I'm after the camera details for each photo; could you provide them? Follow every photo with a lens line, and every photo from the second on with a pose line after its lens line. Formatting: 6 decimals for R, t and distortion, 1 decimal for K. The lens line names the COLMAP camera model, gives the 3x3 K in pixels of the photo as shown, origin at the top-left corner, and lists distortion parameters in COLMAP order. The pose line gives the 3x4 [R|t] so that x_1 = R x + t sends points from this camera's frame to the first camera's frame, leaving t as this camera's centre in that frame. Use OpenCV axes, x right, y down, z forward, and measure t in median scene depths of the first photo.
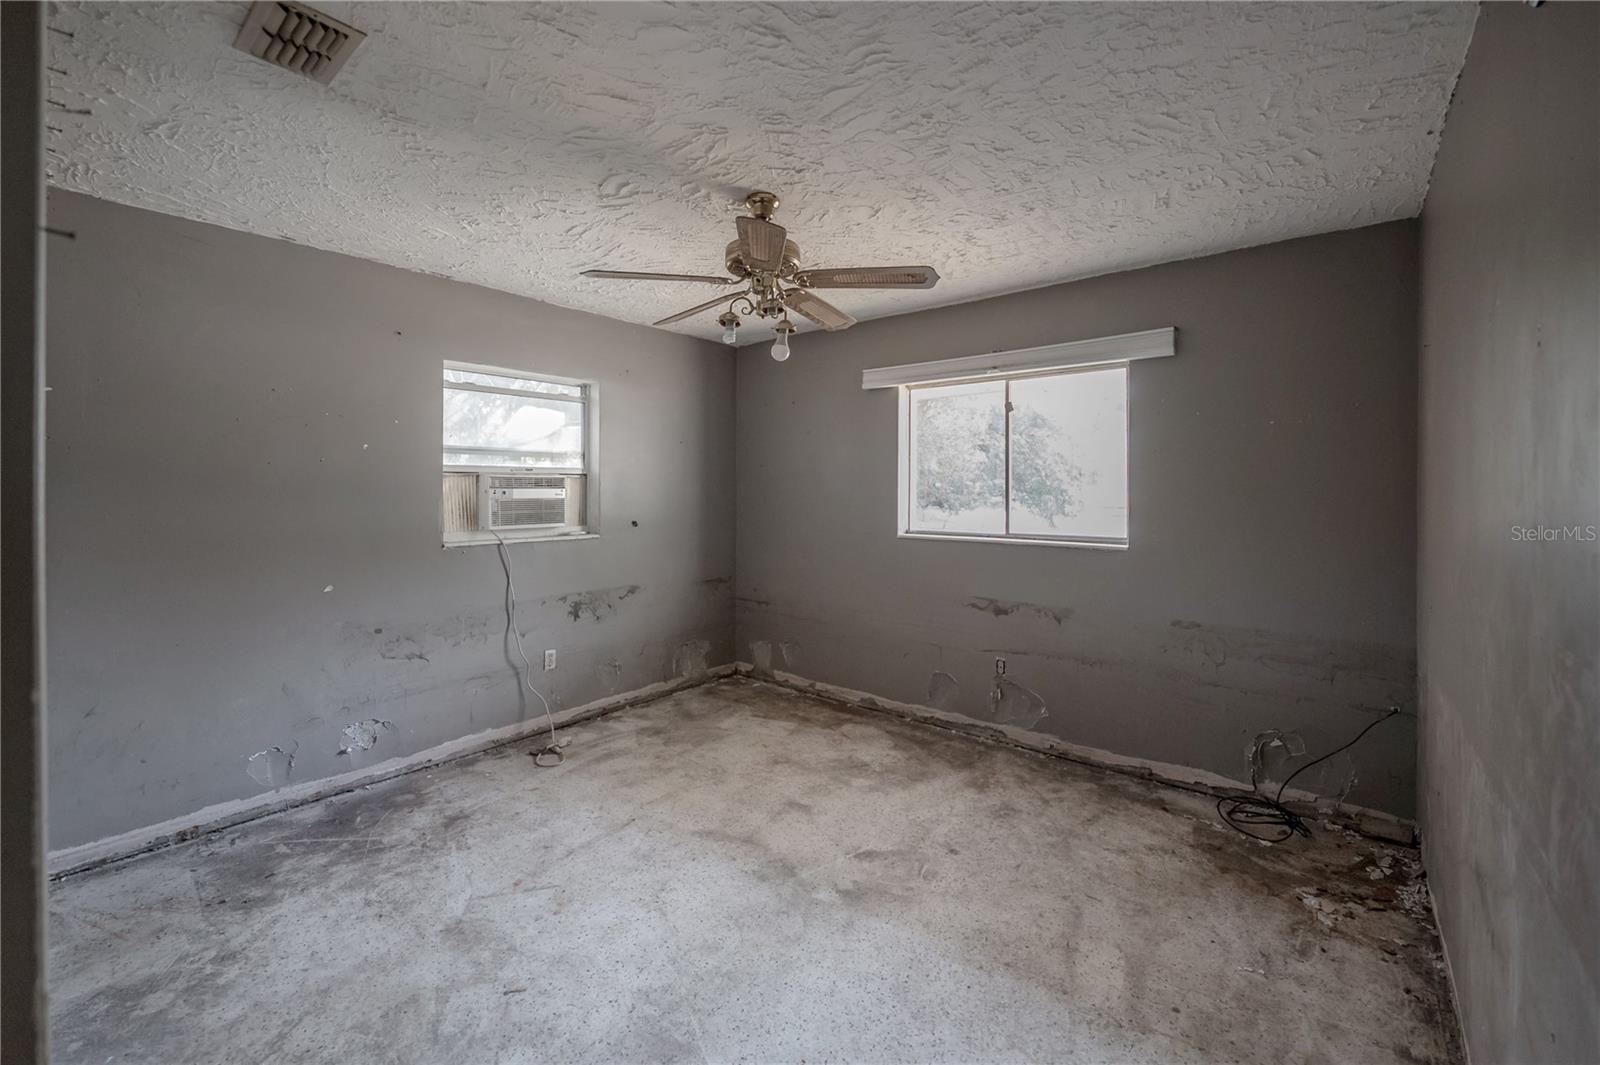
lens RADIAL K [[642.5, 0, 819.2], [0, 642.5, 485.2], [0, 0, 1]] dist [-0.000557, 0.000007]
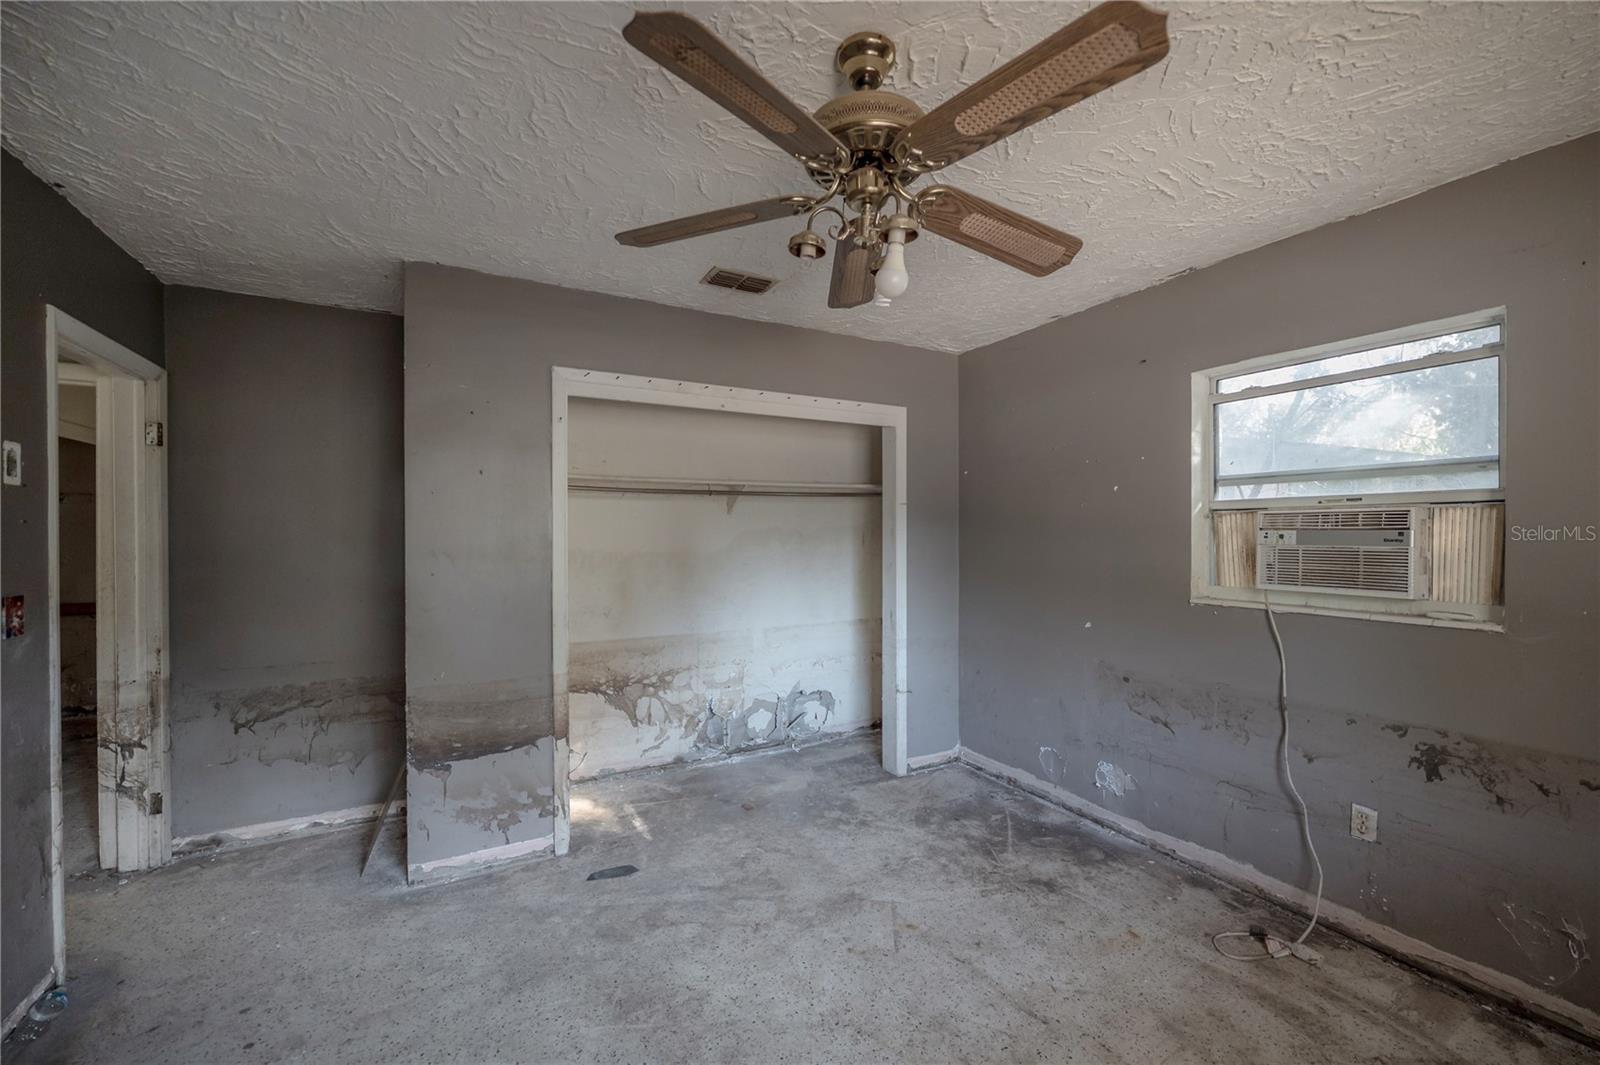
lens RADIAL K [[644.0, 0, 799.0], [0, 644.0, 527.3], [0, 0, 1]] dist [-0.005906, -0.000029]
pose [[-0.389862, -0.005867, -0.920855, 0.389428], [0.006944, 0.999933, -0.009311, 0.005684], [0.920847, -0.010025, -0.389795, 0.924506]]
